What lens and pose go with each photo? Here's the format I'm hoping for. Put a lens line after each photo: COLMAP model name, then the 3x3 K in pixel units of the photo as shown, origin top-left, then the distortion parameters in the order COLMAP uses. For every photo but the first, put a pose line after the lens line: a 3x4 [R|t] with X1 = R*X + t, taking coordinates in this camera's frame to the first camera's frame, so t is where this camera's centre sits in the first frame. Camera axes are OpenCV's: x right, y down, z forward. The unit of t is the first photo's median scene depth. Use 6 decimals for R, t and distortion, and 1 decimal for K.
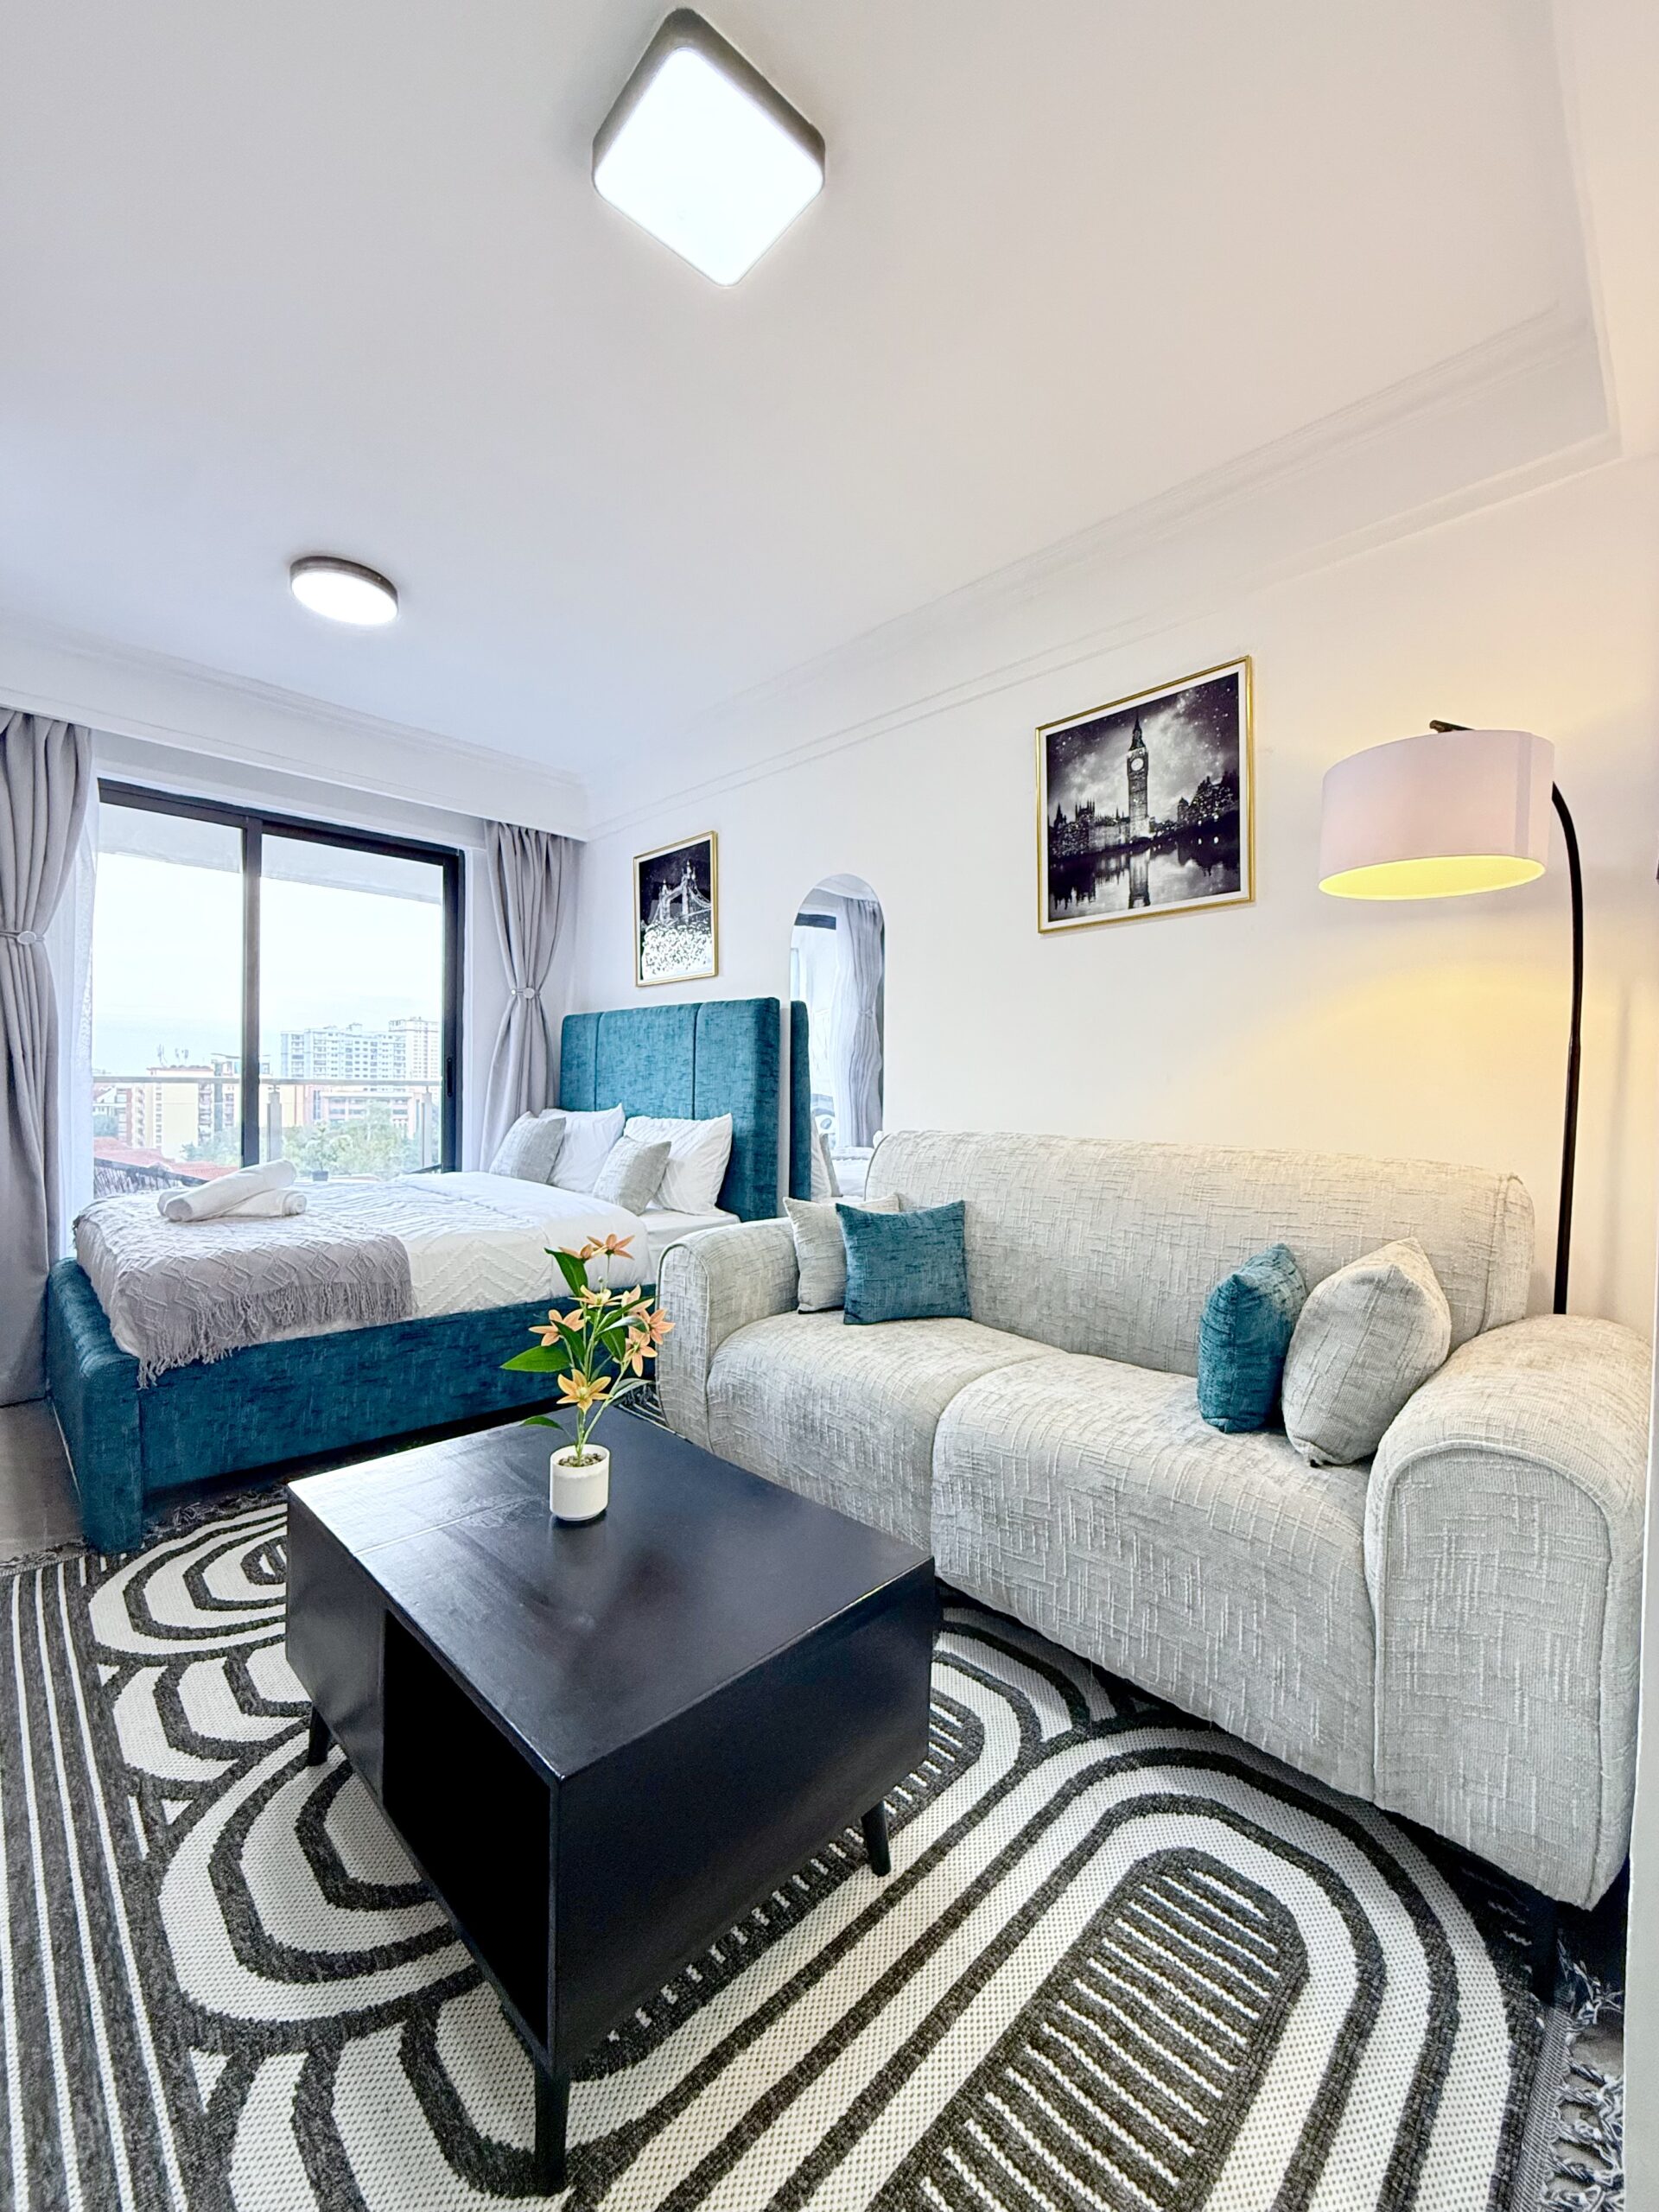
lens RADIAL K [[881.9, 0, 830.9], [0, 881.9, 1098.5], [0, 0, 1]] dist [-0.000569, 0.000104]
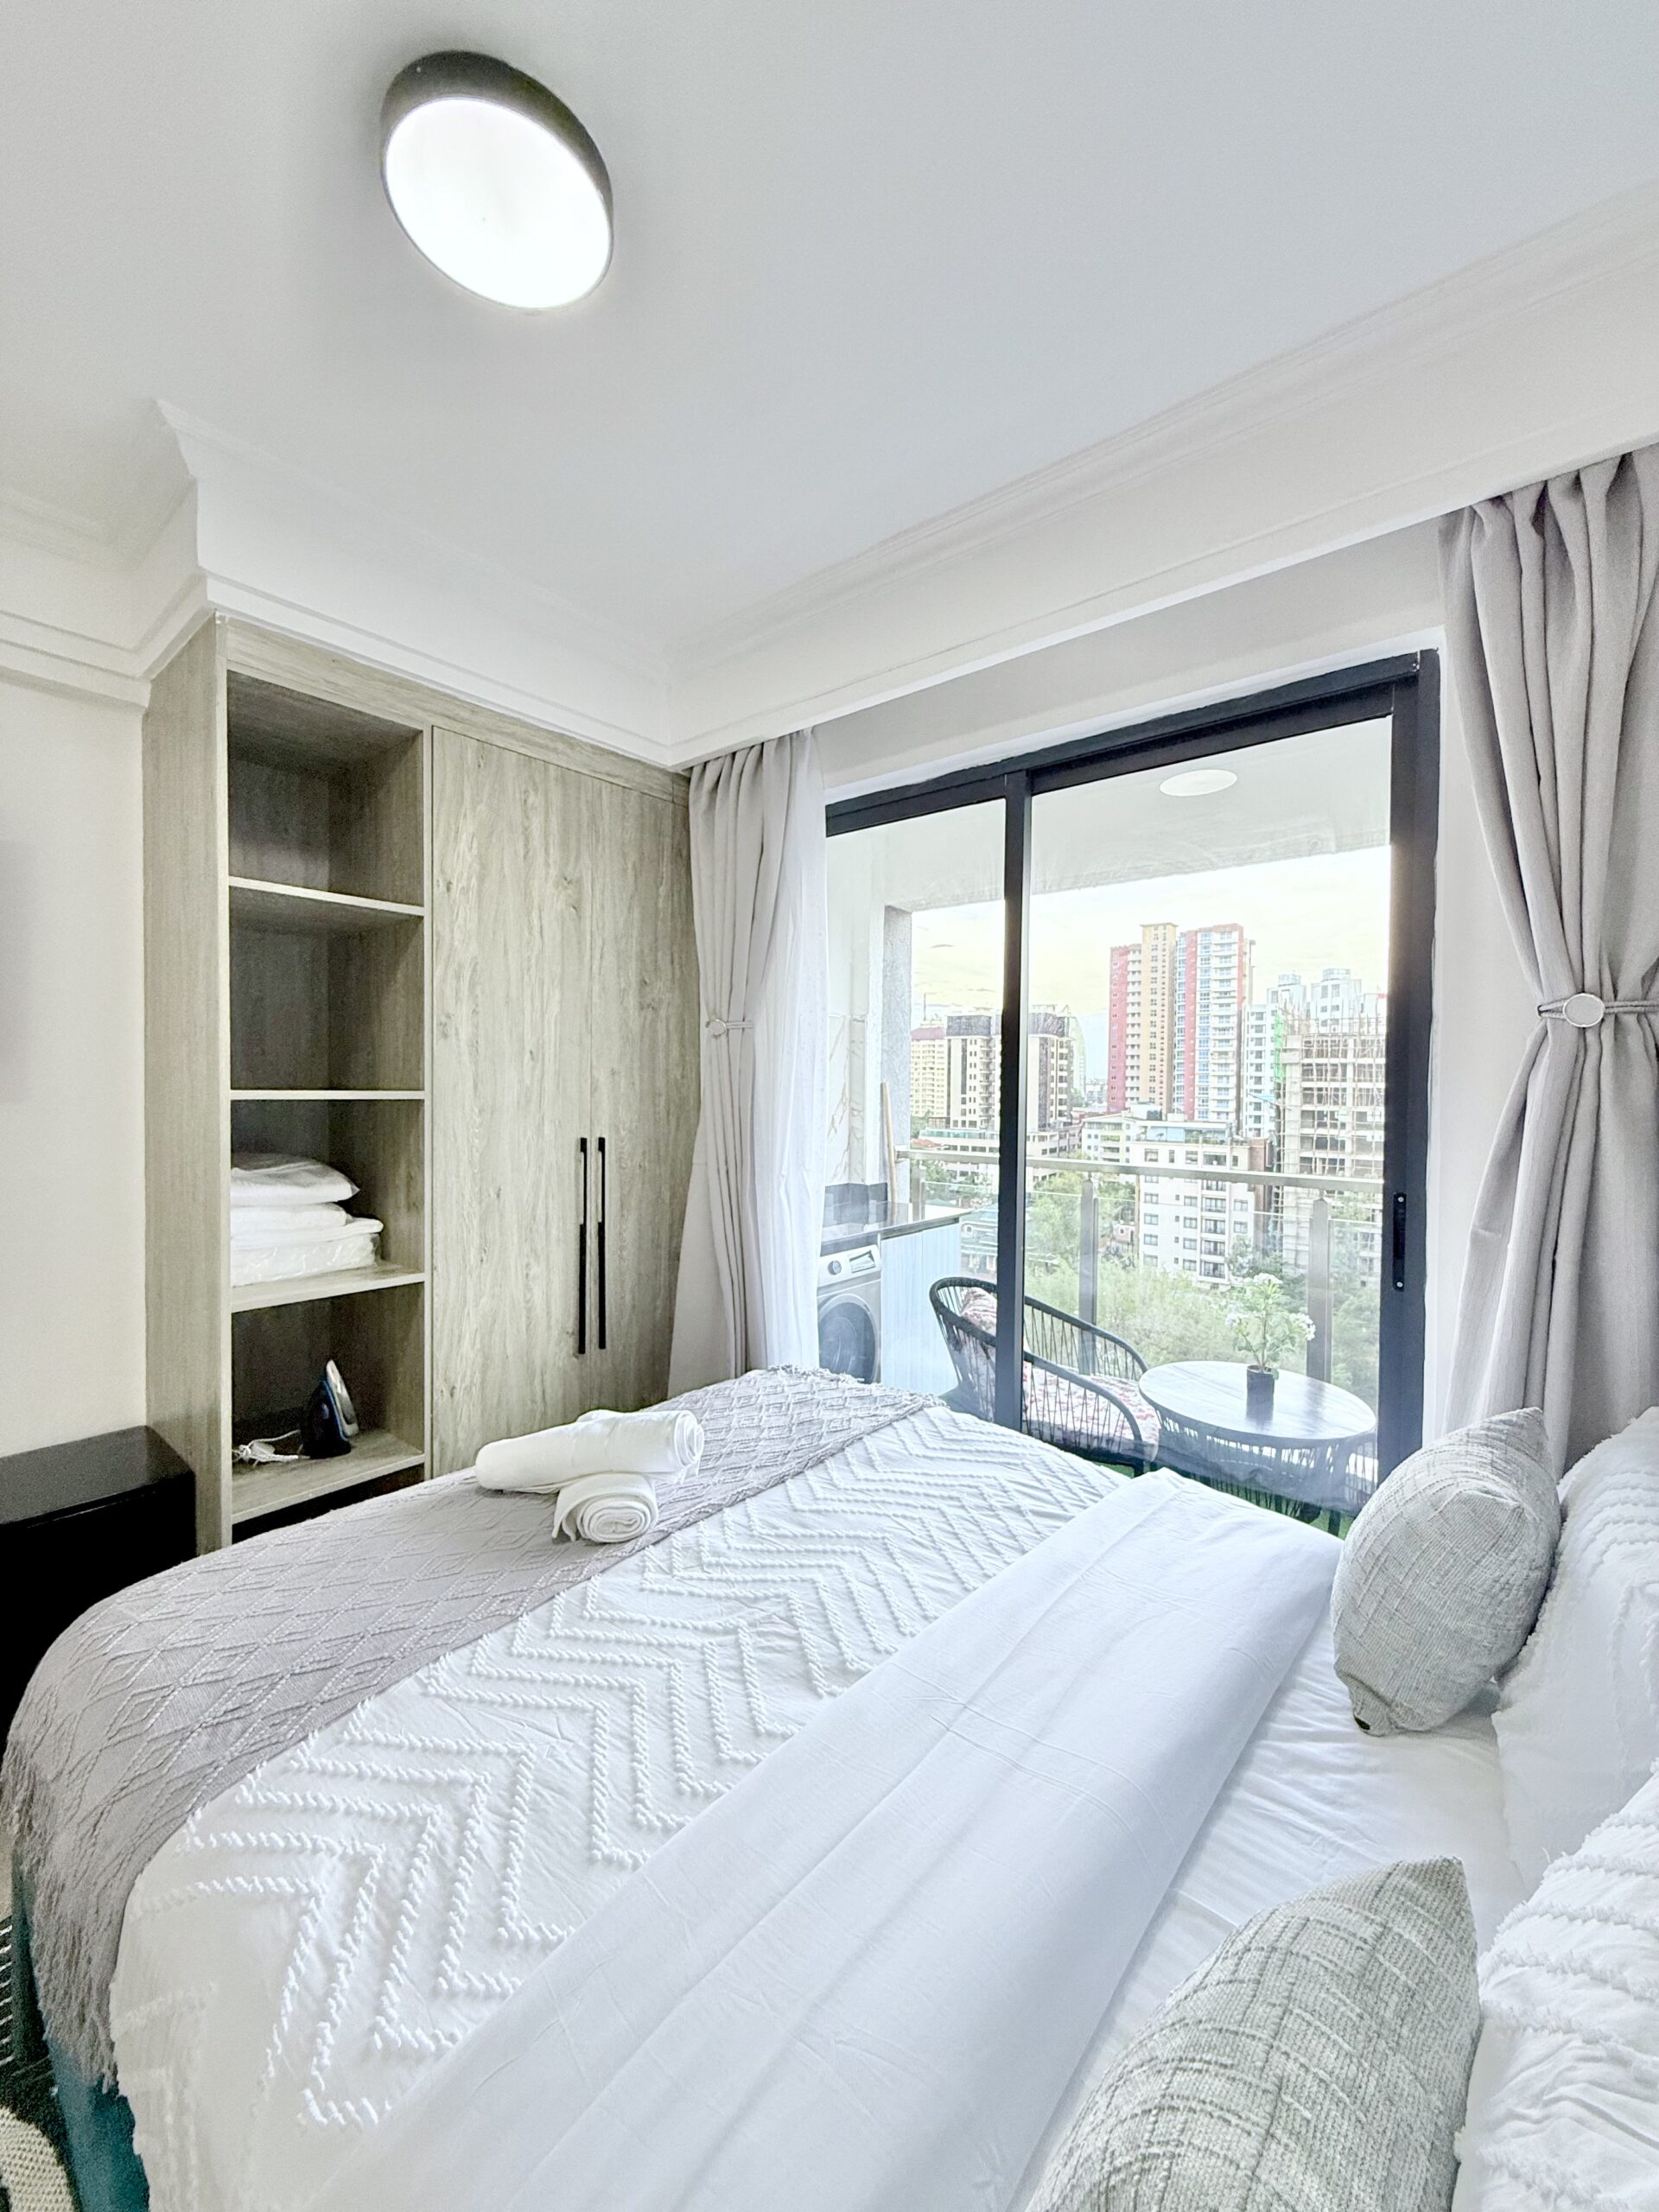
lens RADIAL K [[881.9, 0, 830.9], [0, 881.9, 1098.5], [0, 0, 1]] dist [-0.000569, 0.000104]
pose [[0.087933, 0.002518, -0.996123, -0.116809], [-0.024887, 0.999690, 0.000330, -0.156835], [0.995815, 0.024762, 0.087968, 1.360032]]
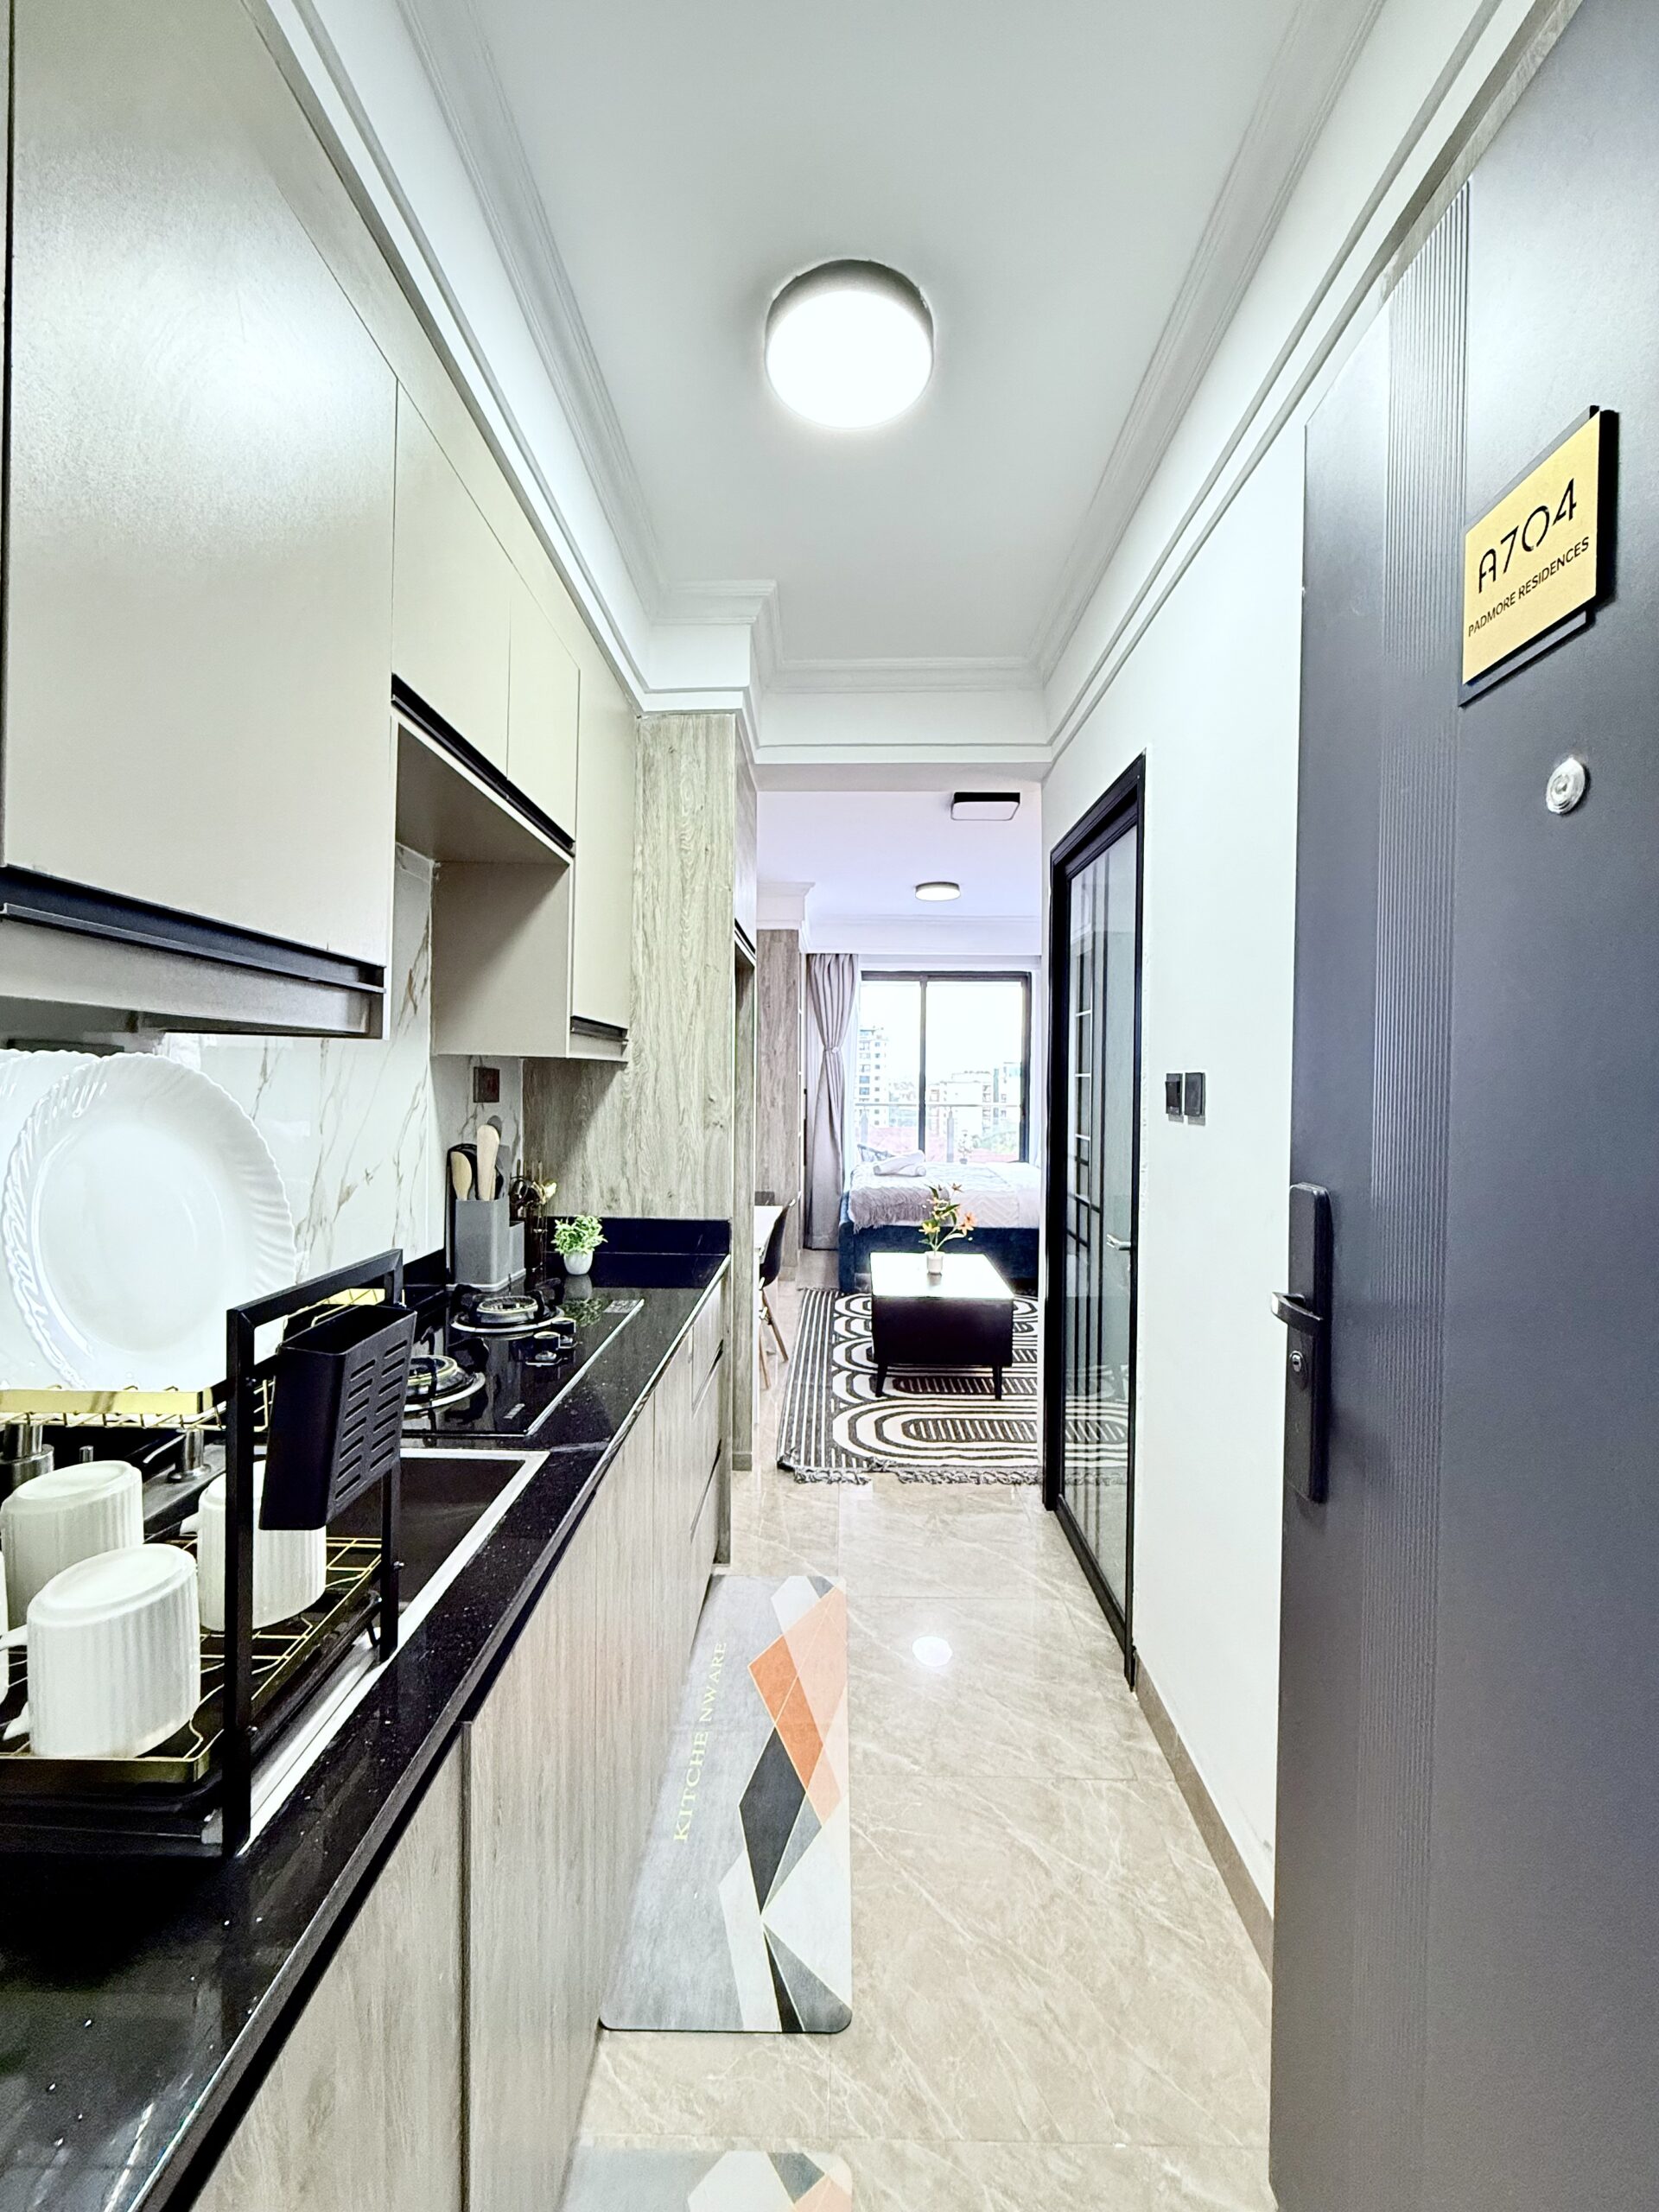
lens RADIAL K [[881.9, 0, 830.9], [0, 881.9, 1098.5], [0, 0, 1]] dist [-0.000569, 0.000104]
pose [[0.700250, 0.008807, -0.713843, 0.979982], [-0.009417, 0.999951, 0.003100, -0.082095], [0.713836, 0.004551, 0.700299, -0.844161]]
